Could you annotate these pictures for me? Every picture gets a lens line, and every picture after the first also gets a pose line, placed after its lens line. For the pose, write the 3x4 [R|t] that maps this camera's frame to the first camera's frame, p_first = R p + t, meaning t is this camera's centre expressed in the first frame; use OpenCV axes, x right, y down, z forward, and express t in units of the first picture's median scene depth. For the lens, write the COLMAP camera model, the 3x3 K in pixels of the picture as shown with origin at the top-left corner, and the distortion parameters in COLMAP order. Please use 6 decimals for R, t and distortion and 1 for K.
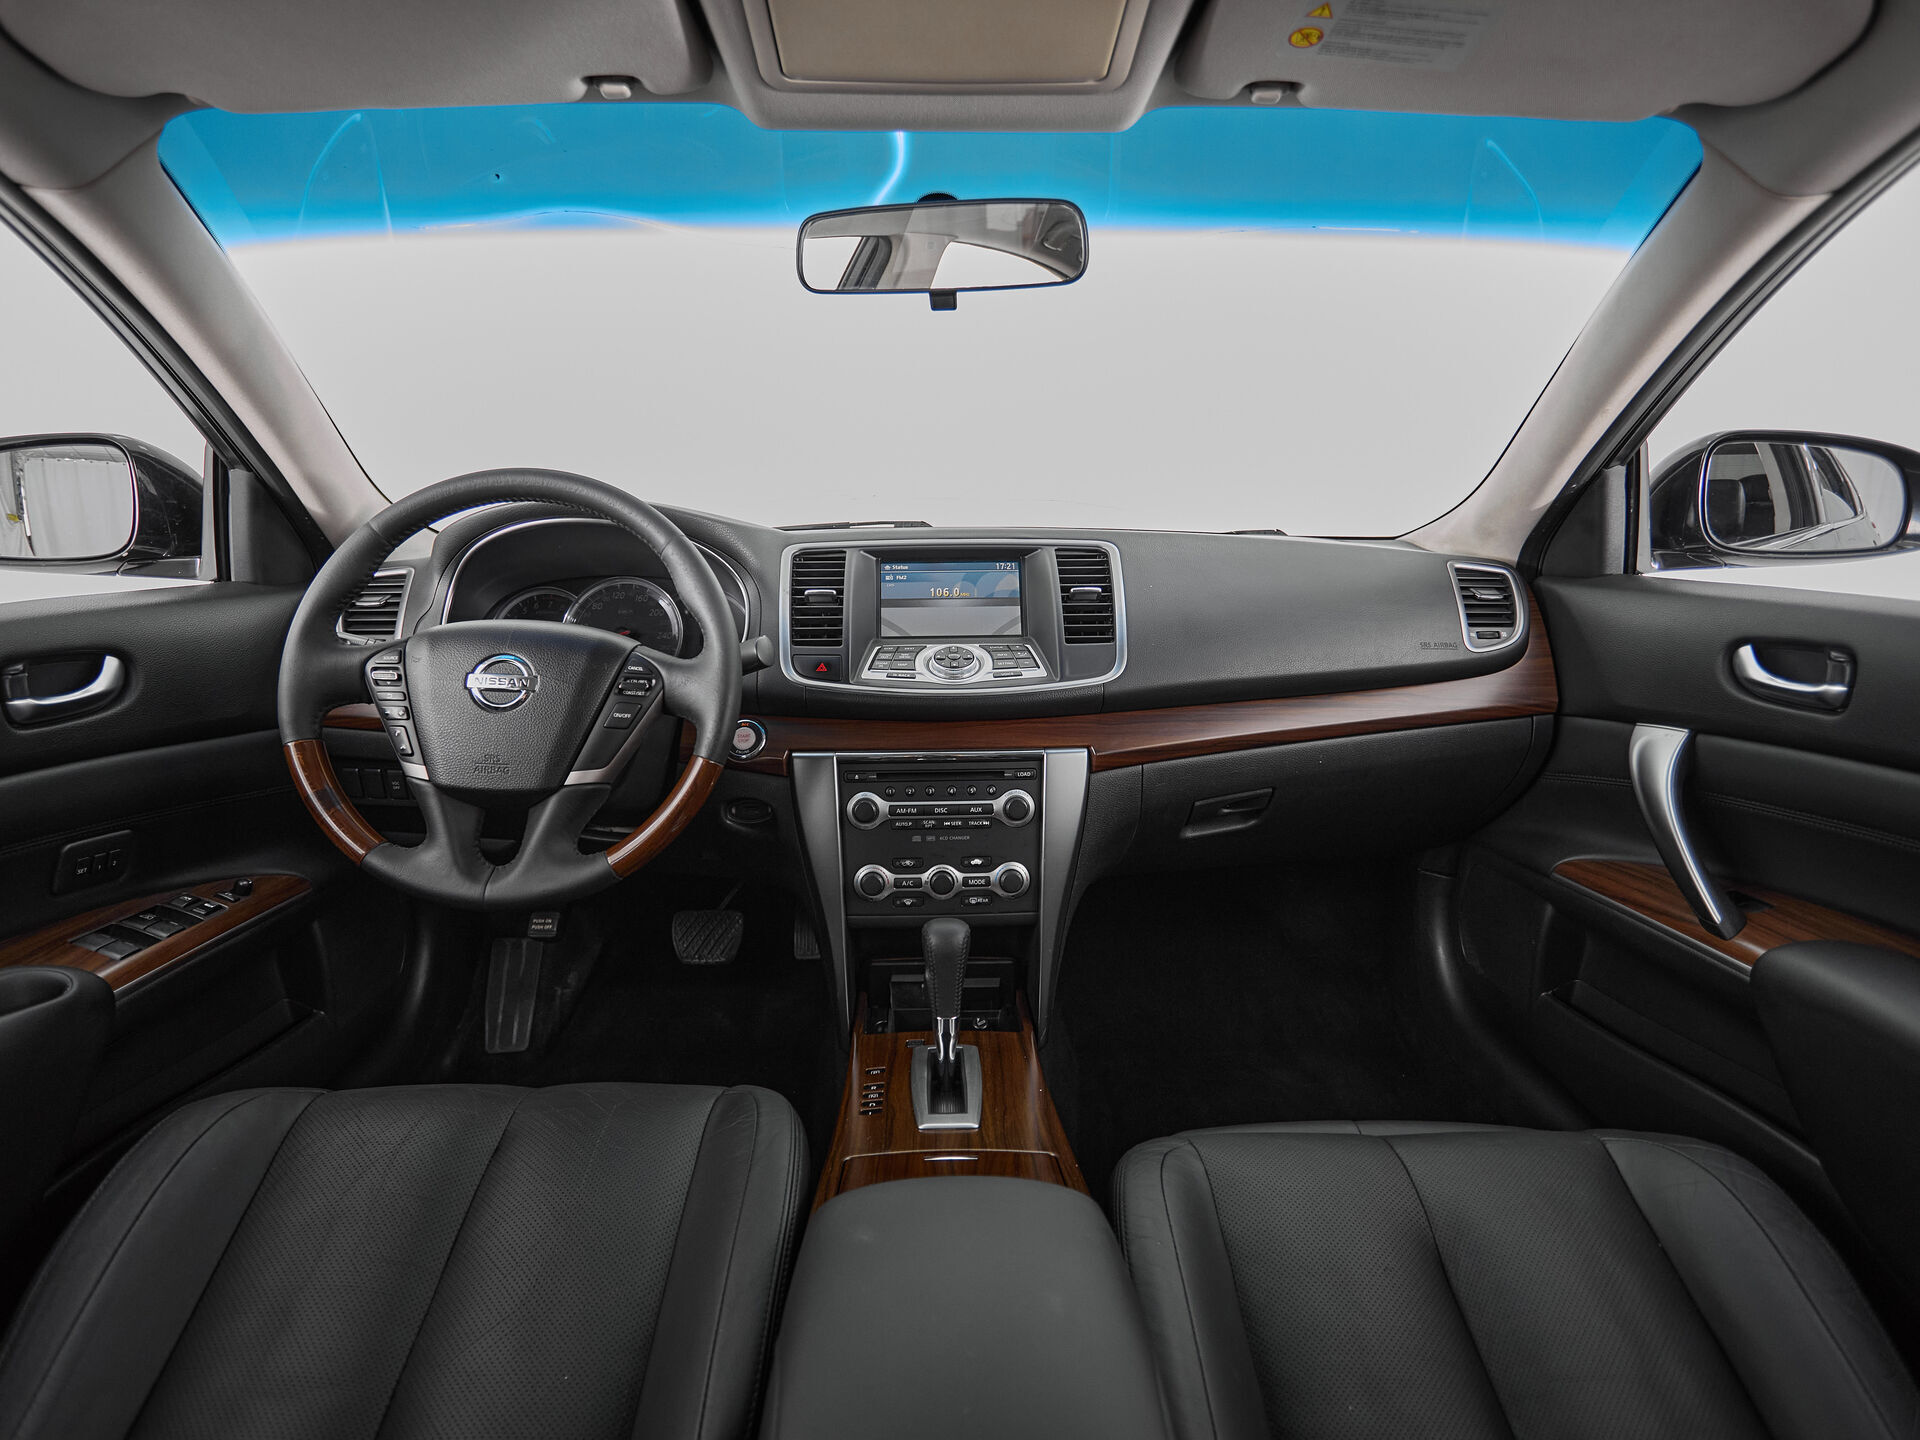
lens RADIAL K [[997.3, 0, 940.2], [0, 997.3, 722.1], [0, 0, 1]] dist [-0.002766, -0.000066]
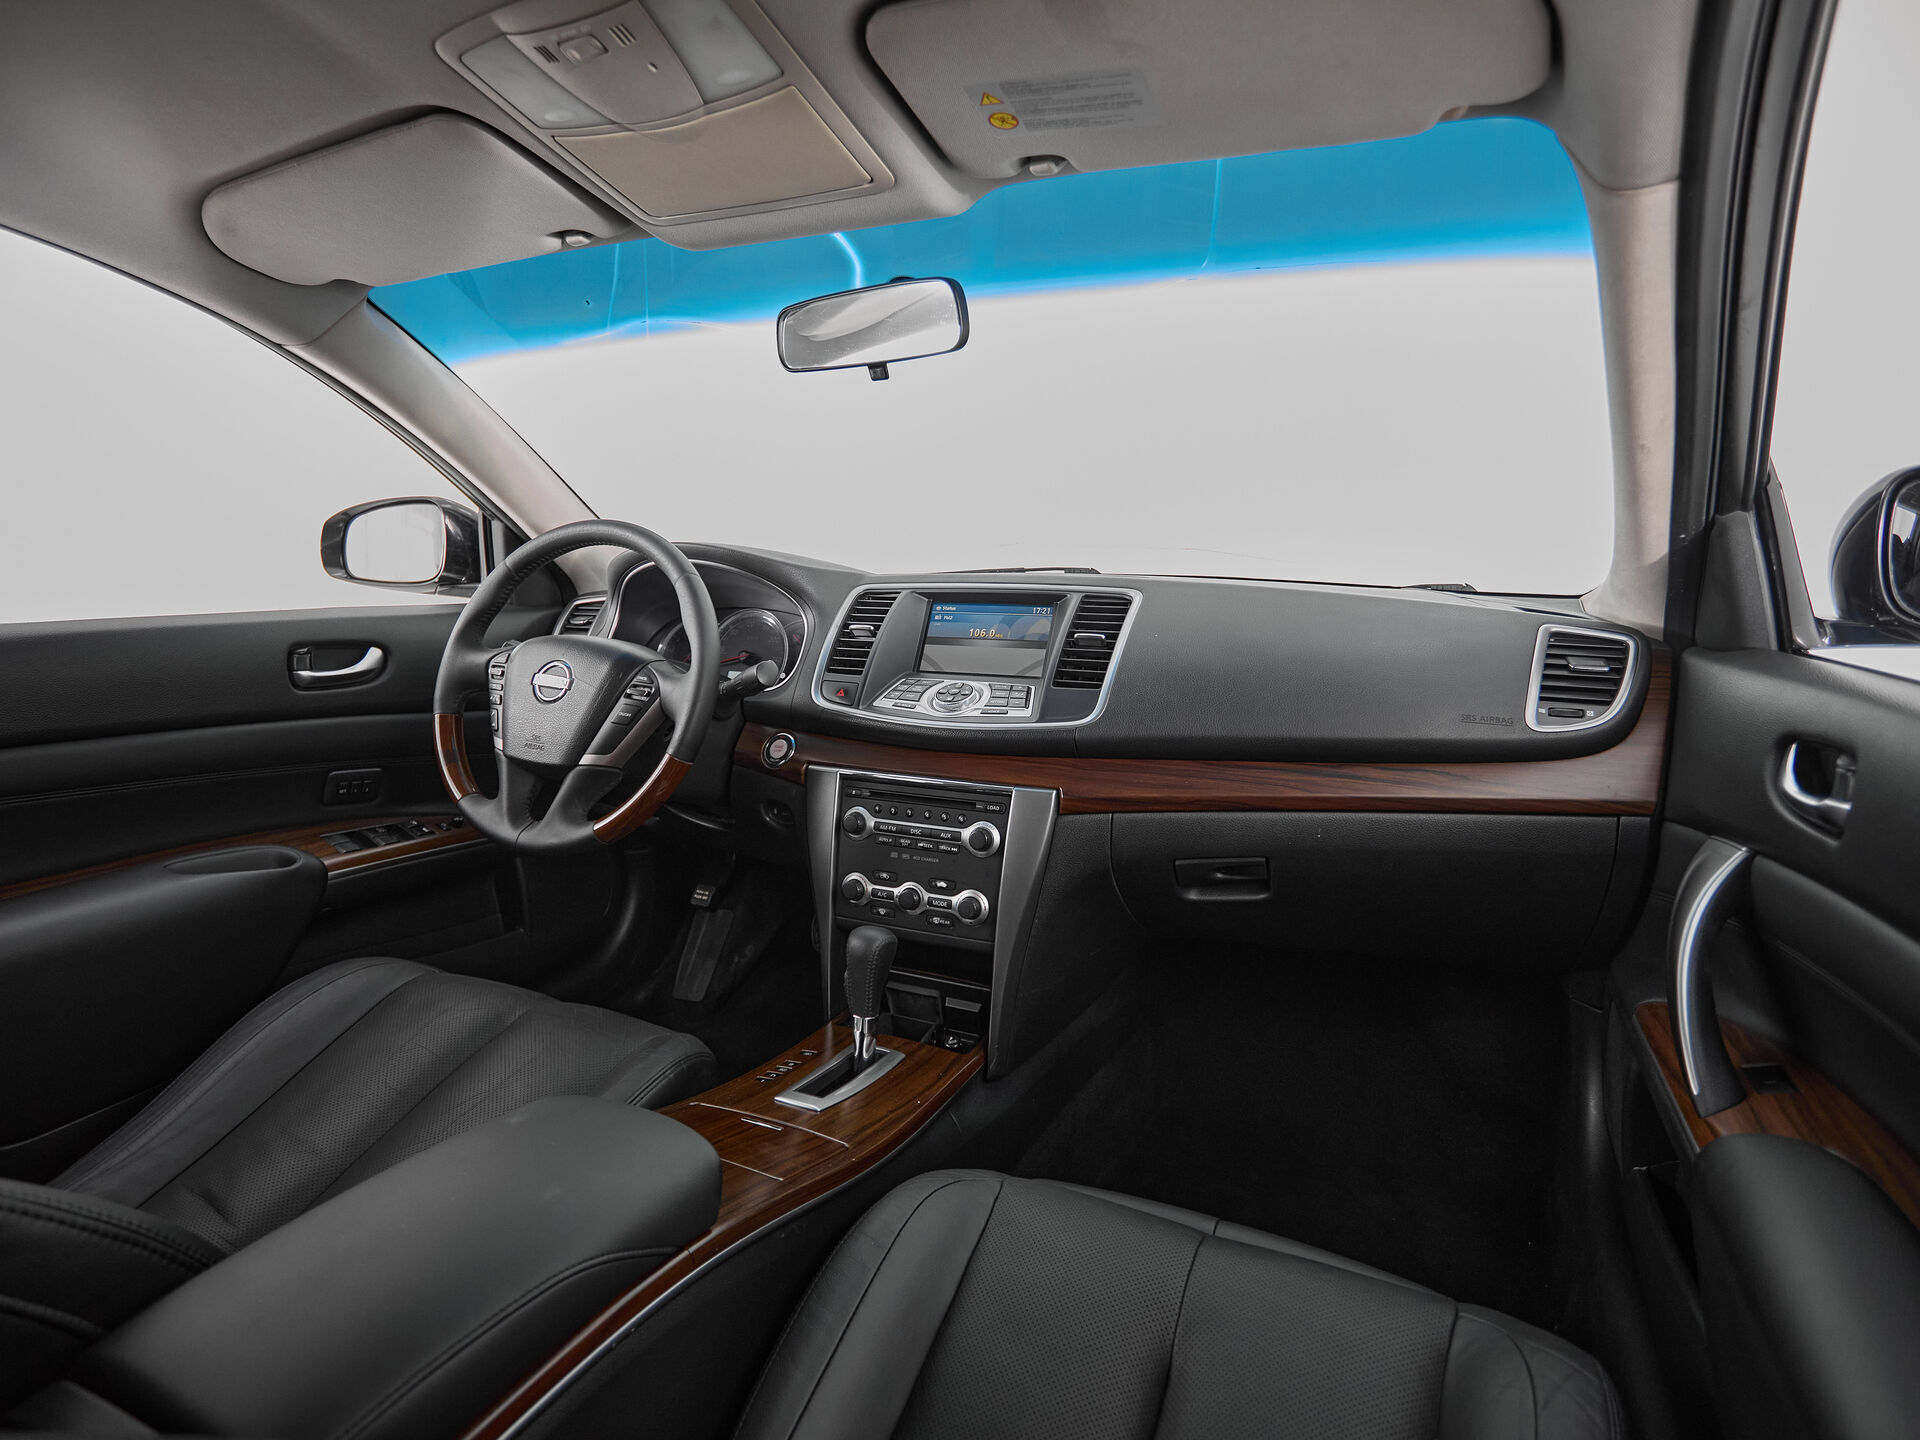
lens RADIAL K [[1012.9, 0, 953.5], [0, 1012.9, 724.3], [0, 0, 1]] dist [0.001489, 0.000196]
pose [[0.899588, 0.083205, -0.428741, 0.493935], [-0.102395, 0.994504, -0.021844, -0.007314], [0.424567, 0.063552, 0.903163, 0.019527]]
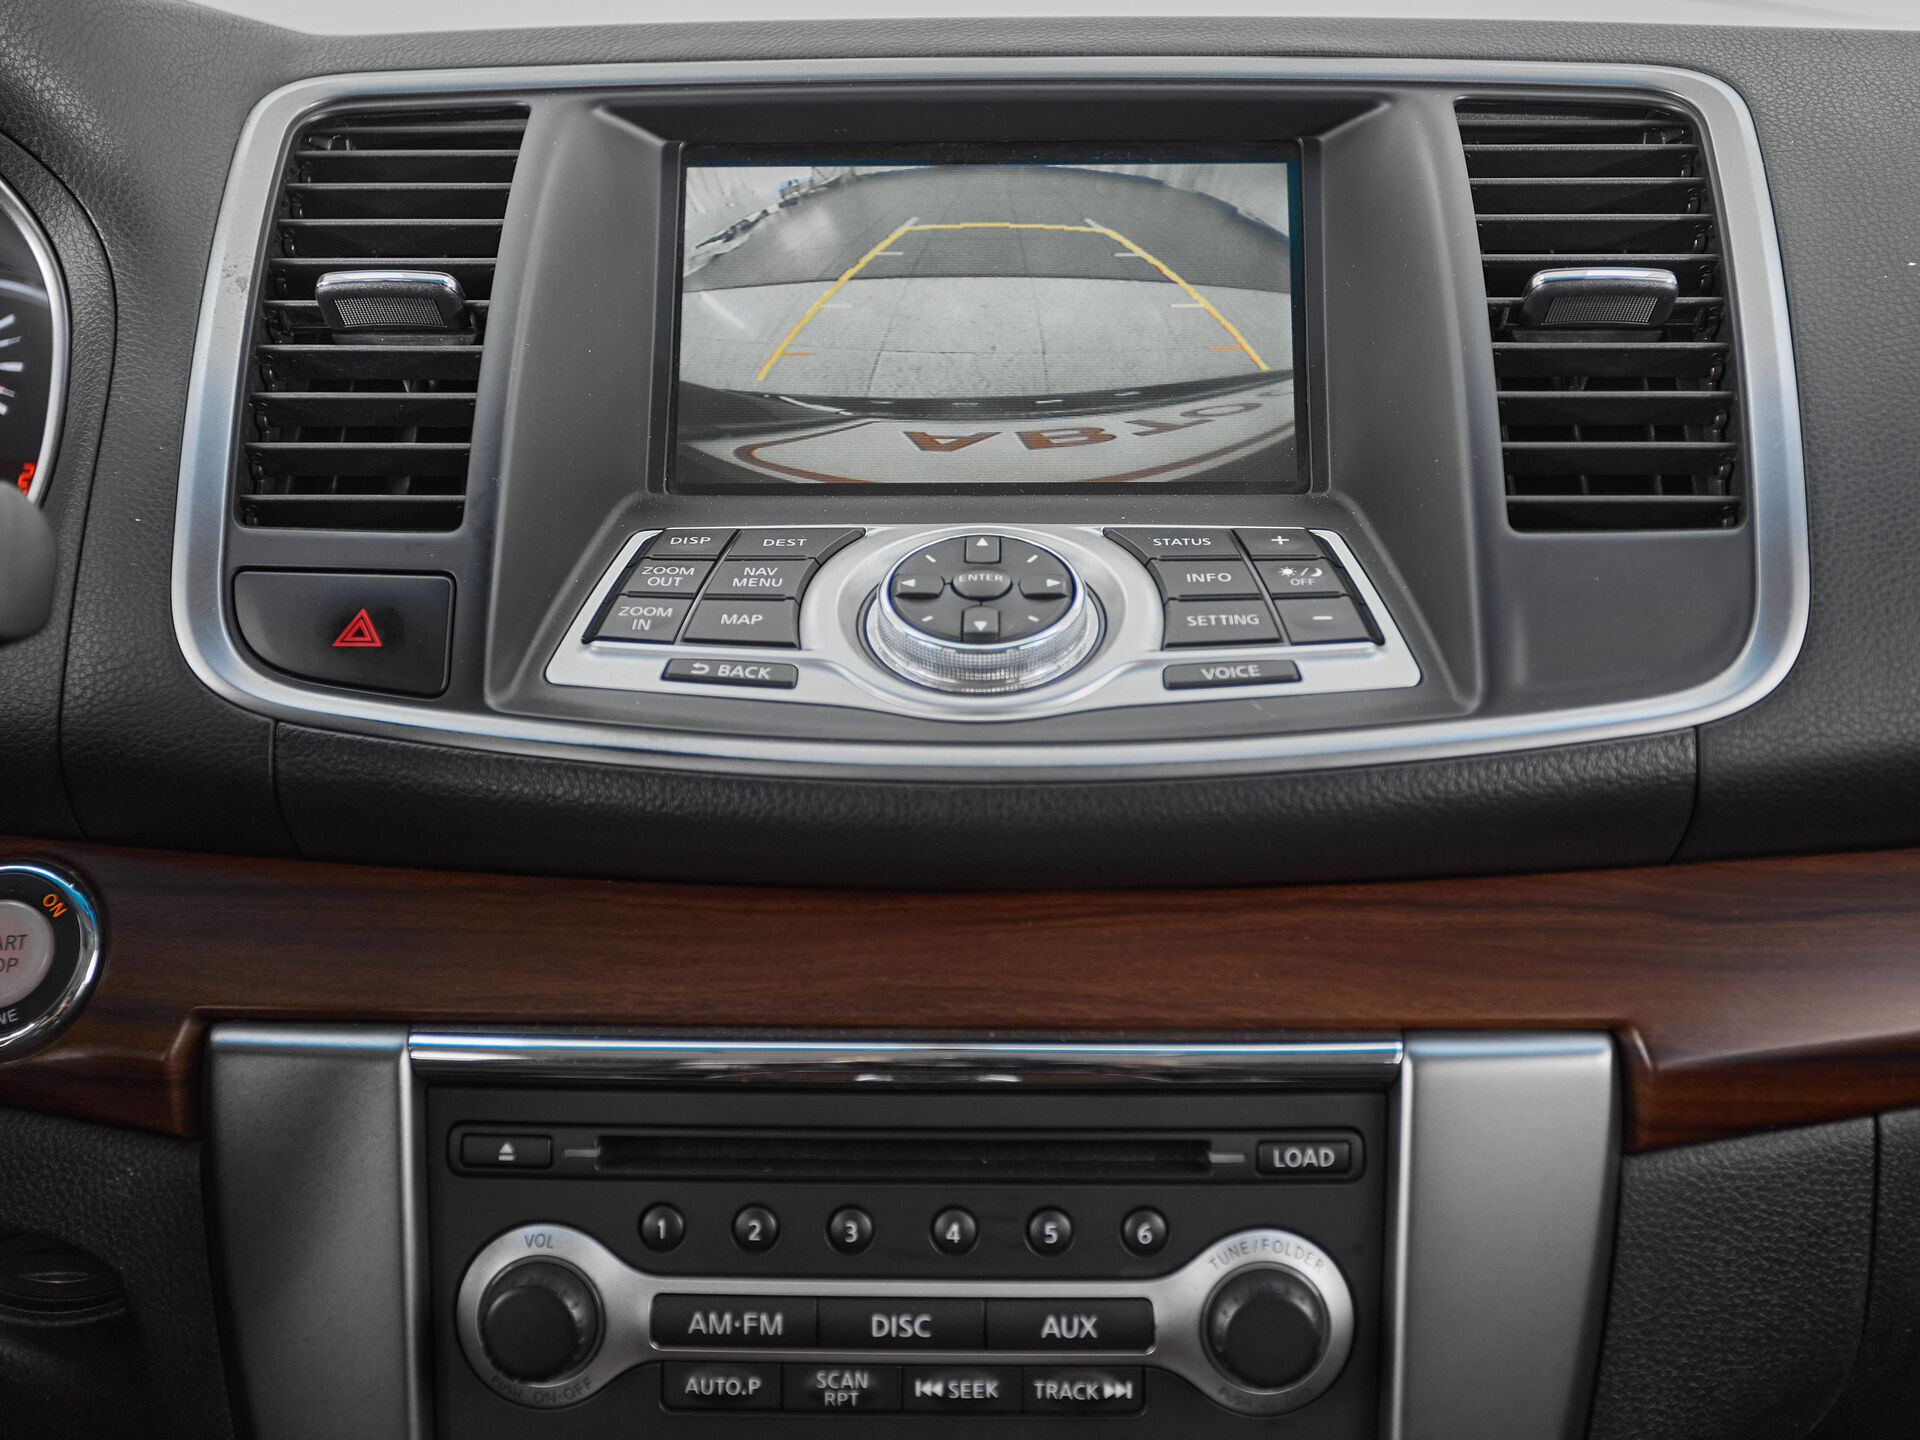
lens RADIAL K [[2539.6, 0, 931.8], [0, 2539.6, 646.3], [0, 0, 1]] dist [0.022964, 0.040432]
pose [[0.998130, 0.014494, -0.059389, 0.036625], [-0.014994, 0.999856, -0.007971, -0.049088], [0.059265, 0.008847, 0.998203, 0.464336]]
